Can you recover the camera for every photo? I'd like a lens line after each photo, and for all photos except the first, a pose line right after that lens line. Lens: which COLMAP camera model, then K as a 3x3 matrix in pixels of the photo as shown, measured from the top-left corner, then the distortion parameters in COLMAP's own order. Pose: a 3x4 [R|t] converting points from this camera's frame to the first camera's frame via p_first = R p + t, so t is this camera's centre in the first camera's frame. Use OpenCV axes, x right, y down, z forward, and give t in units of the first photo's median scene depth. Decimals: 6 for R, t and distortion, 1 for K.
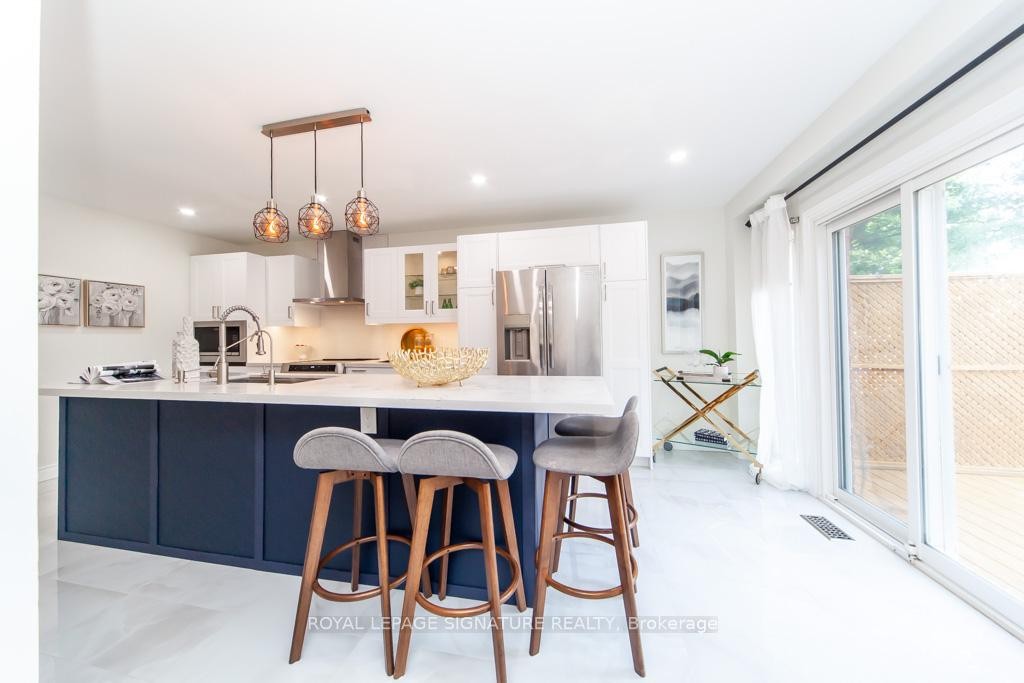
lens RADIAL K [[364.4, 0, 500.1], [0, 364.4, 339.2], [0, 0, 1]] dist [0.019687, 0.000004]
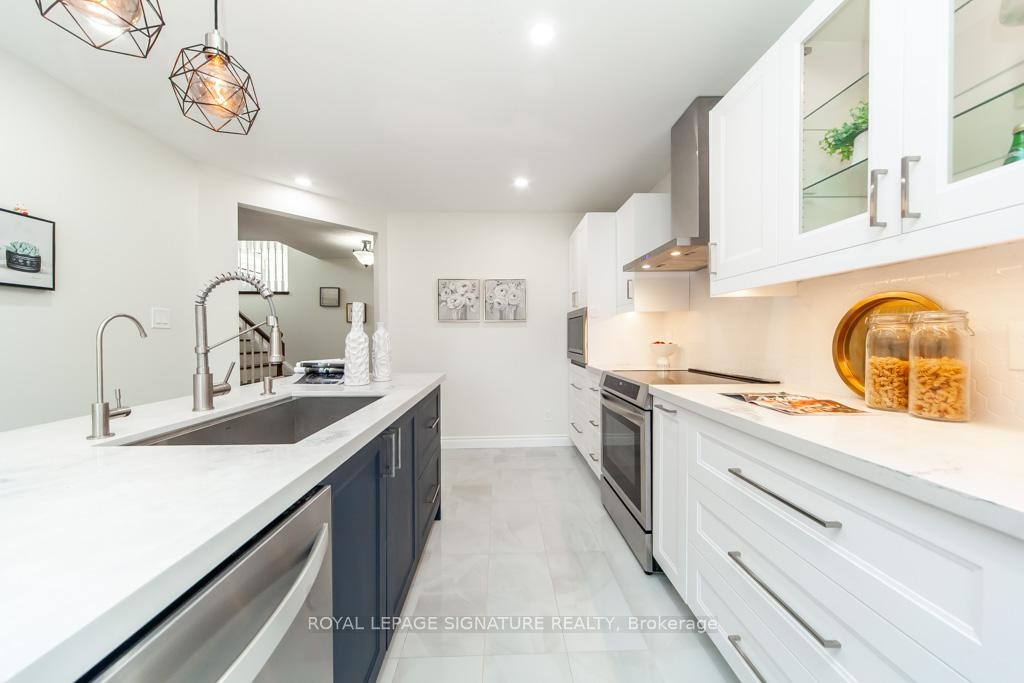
lens RADIAL K [[364.4, 0, 500.1], [0, 364.4, 339.2], [0, 0, 1]] dist [0.019687, 0.000004]
pose [[0.257170, 0.019457, -0.966170, -0.034776], [0.000838, 0.999792, 0.020357, -0.001446], [0.966366, -0.006044, 0.257100, 0.725320]]
